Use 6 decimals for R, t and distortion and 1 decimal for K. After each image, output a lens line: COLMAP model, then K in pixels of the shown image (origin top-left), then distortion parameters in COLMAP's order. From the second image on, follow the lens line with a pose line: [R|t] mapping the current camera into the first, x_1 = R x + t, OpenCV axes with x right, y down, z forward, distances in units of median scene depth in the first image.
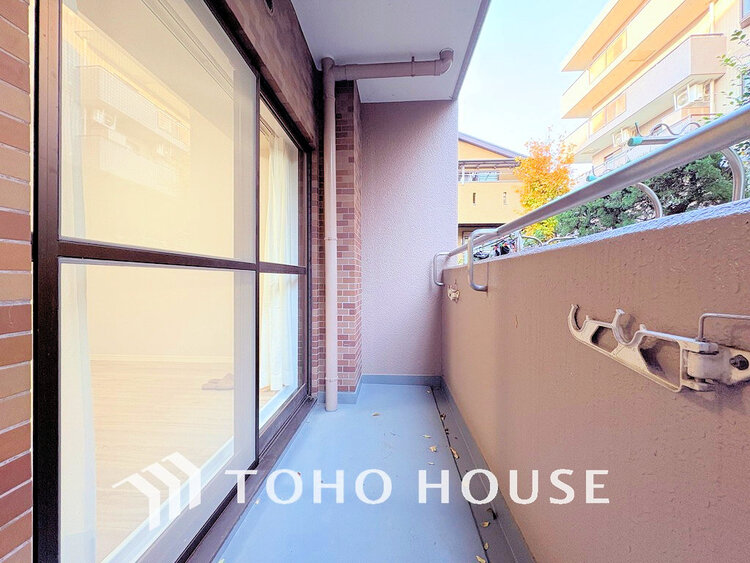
lens RADIAL K [[297.2, 0, 377.2], [0, 297.2, 280.6], [0, 0, 1]] dist [-0.000203, -0.000097]
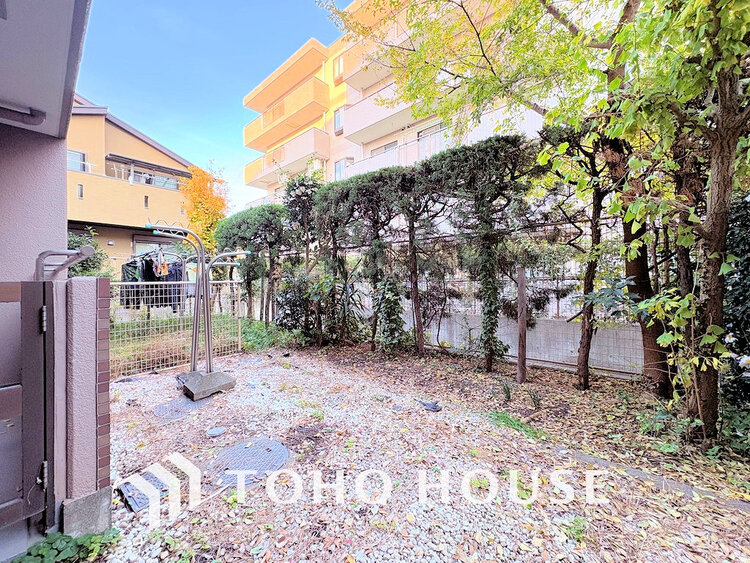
lens RADIAL K [[297.2, 0, 377.2], [0, 297.2, 280.6], [0, 0, 1]] dist [-0.000203, -0.000097]
pose [[0.613029, -0.000253, 0.790060, 0.024415], [0.008379, 0.999946, -0.006182, -0.007558], [-0.790016, 0.010410, 0.612998, -0.179249]]
